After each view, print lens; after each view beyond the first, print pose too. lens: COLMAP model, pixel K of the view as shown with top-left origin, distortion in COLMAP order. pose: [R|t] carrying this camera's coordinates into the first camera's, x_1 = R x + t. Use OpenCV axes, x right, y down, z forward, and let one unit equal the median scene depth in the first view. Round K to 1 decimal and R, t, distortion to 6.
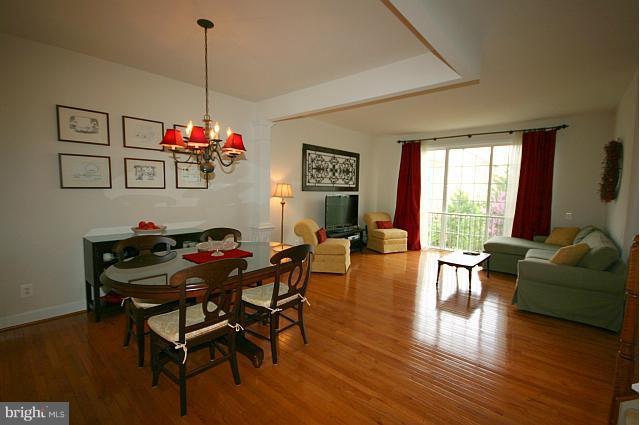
lens RADIAL K [[294.4, 0, 323.8], [0, 294.4, 212.4], [0, 0, 1]] dist [0.000673, -0.000067]
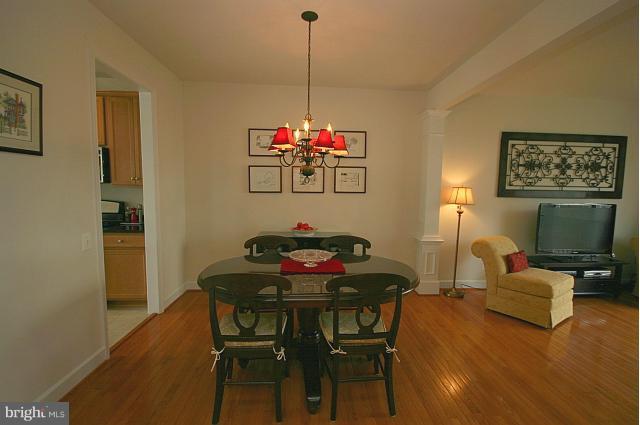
lens RADIAL K [[294.4, 0, 323.8], [0, 294.4, 212.4], [0, 0, 1]] dist [0.000673, -0.000067]
pose [[0.707529, 0.048642, -0.705008, 0.132958], [-0.060260, 0.998147, 0.008391, -0.013033], [0.704110, 0.036547, 0.709149, 0.163505]]
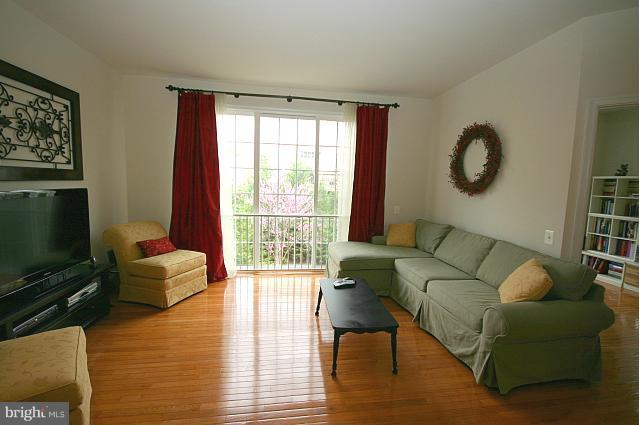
lens RADIAL K [[290.8, 0, 332.2], [0, 290.8, 213.9], [0, 0, 1]] dist [0.002210, -0.011864]
pose [[0.644998, -0.081353, 0.759841, 0.028746], [0.045334, 0.996640, 0.068224, -0.038933], [-0.762838, -0.009558, 0.646519, 0.510169]]
